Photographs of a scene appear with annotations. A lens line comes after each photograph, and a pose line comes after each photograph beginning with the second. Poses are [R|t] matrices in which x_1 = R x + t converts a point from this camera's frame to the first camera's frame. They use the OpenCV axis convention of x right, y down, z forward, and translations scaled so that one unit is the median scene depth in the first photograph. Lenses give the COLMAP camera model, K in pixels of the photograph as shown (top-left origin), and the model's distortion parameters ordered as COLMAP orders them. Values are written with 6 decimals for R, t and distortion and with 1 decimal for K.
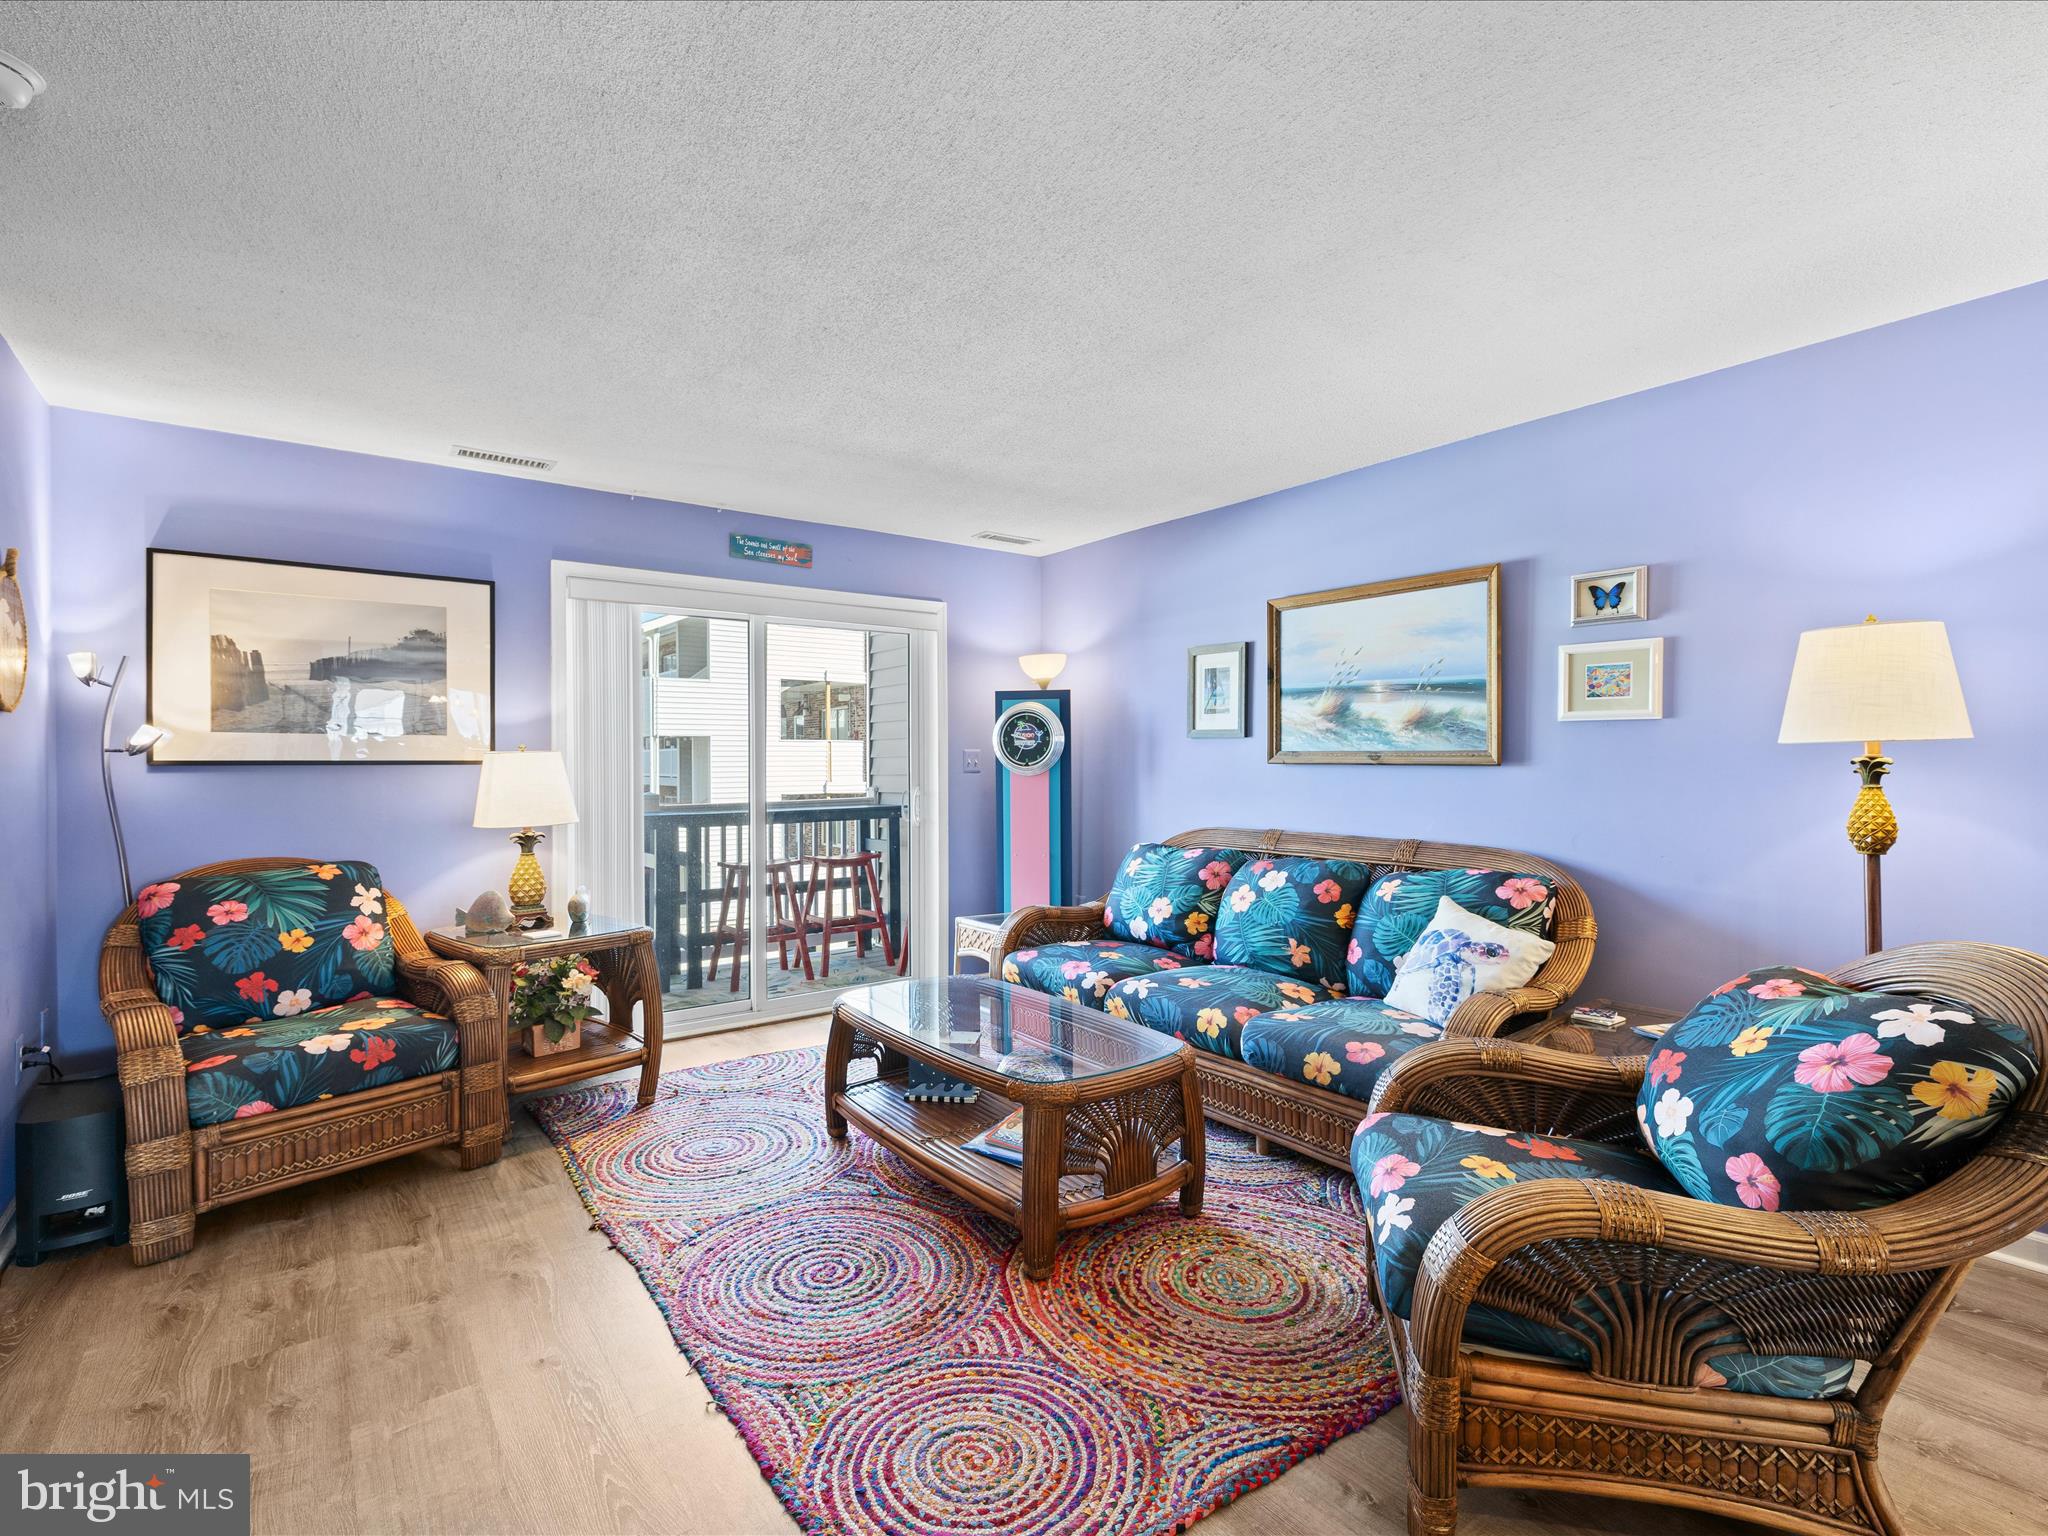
lens RADIAL K [[979.9, 0, 1023.8], [0, 979.9, 764.6], [0, 0, 1]] dist [0.001114, 0.000158]
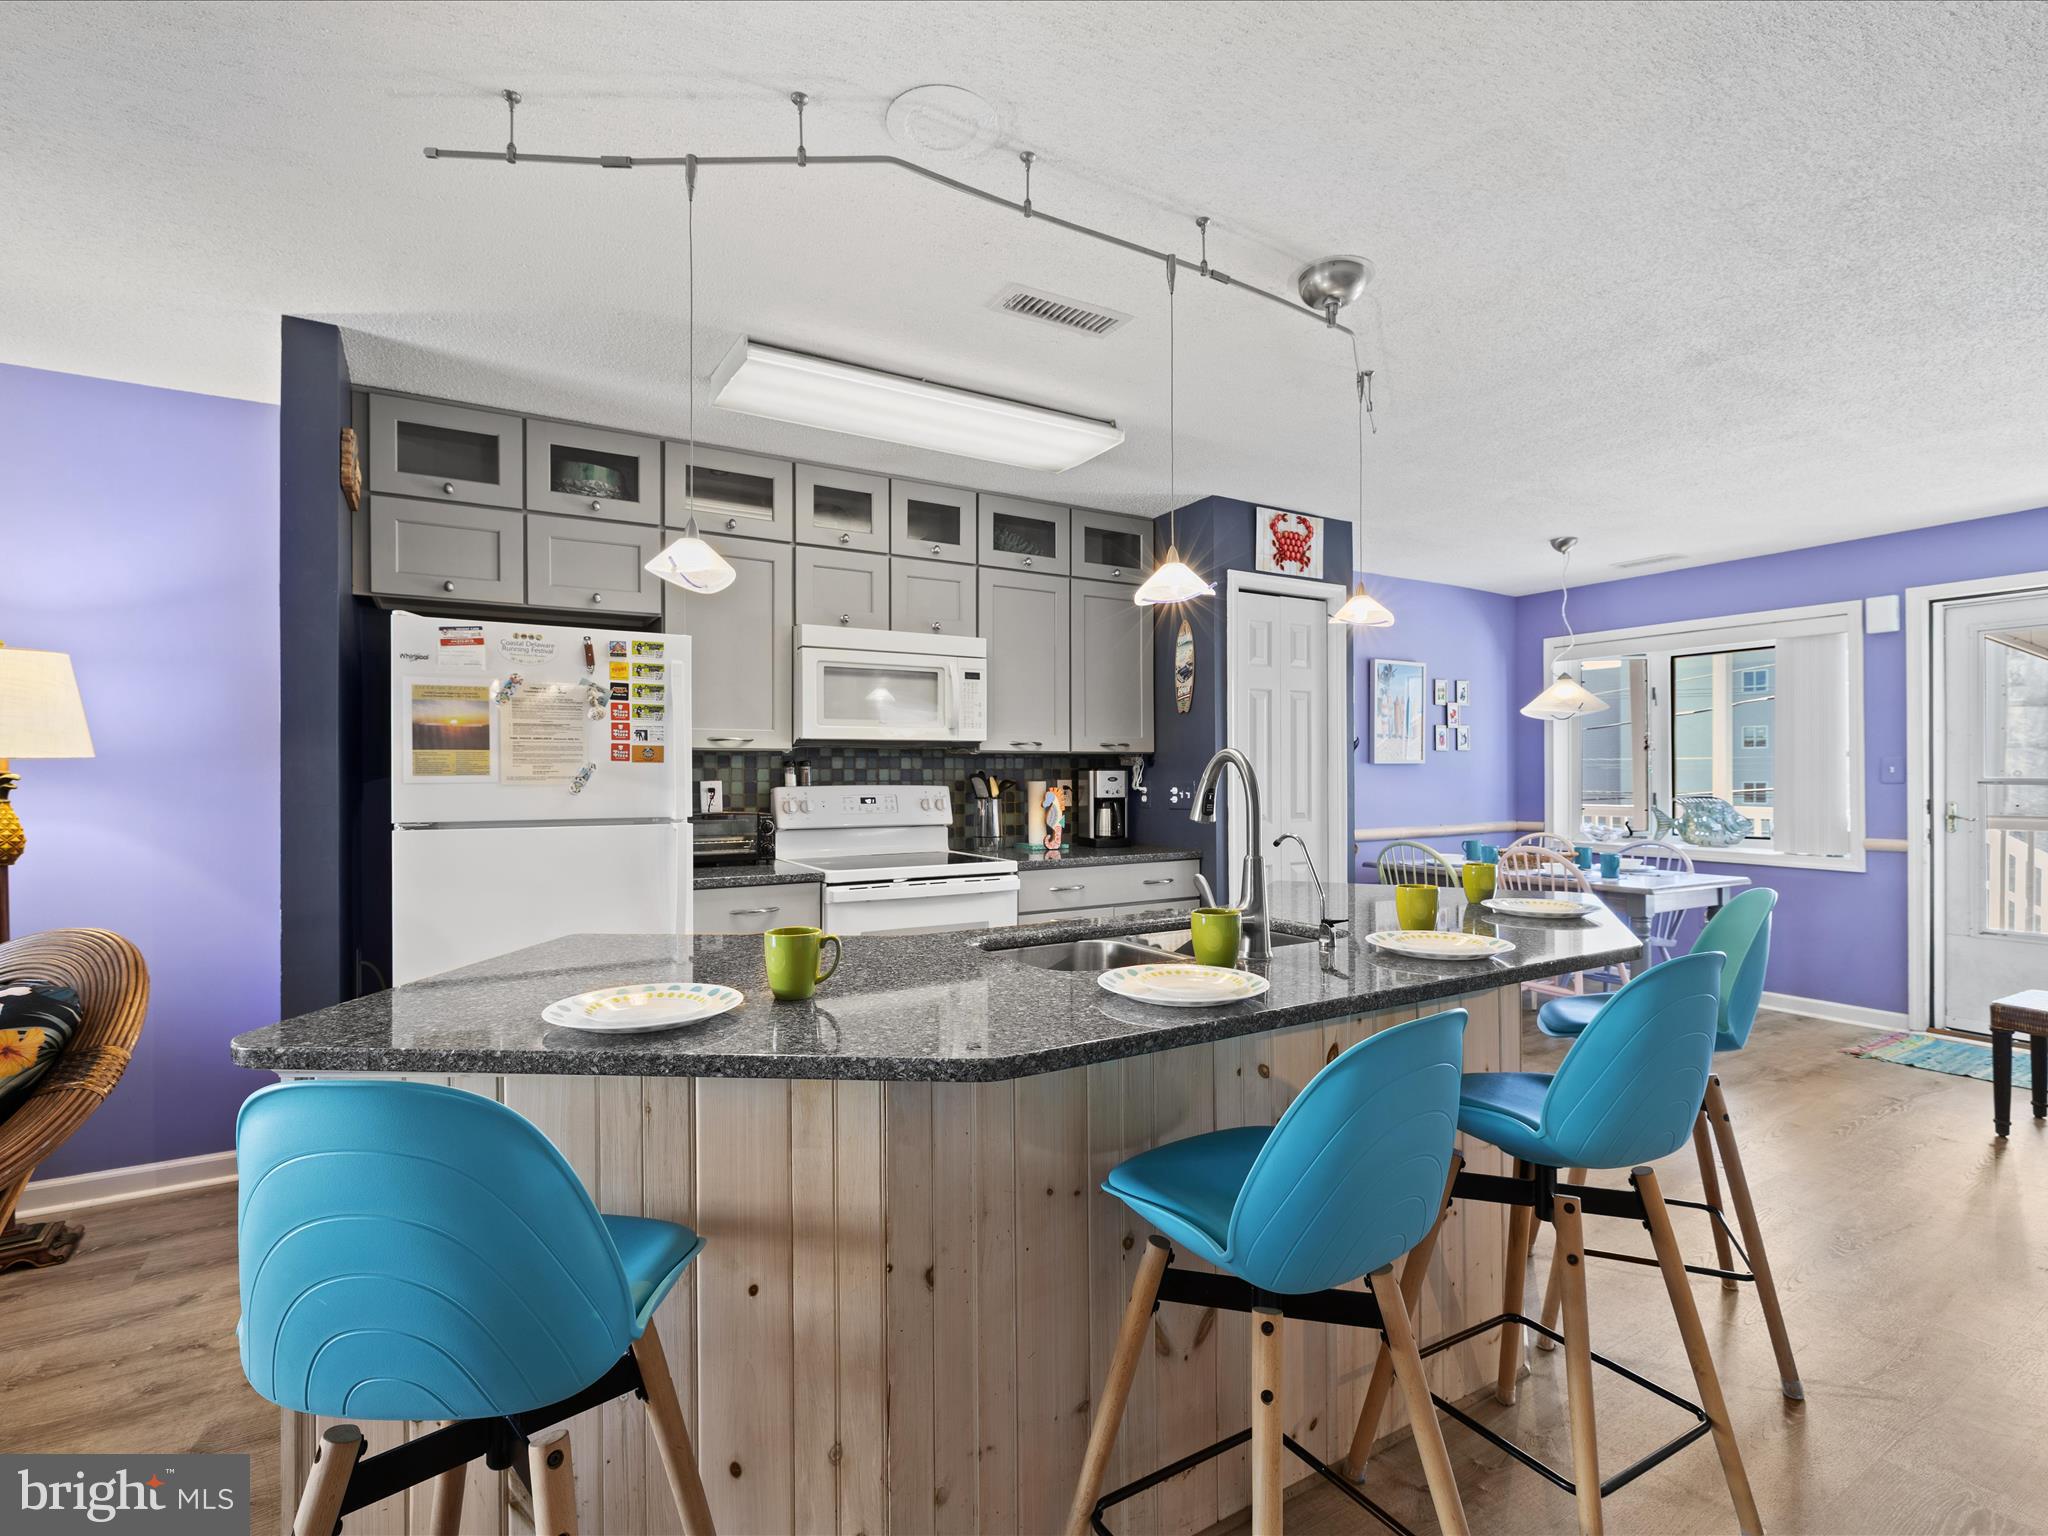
lens RADIAL K [[979.9, 0, 1026.6], [0, 979.9, 770.1], [0, 0, 1]] dist [0.001114, 0.000158]
pose [[0.118048, 0.005217, 0.992994, -0.081838], [0.007301, 0.999955, -0.006122, 0.004166], [-0.992981, 0.007973, 0.118005, -0.330462]]
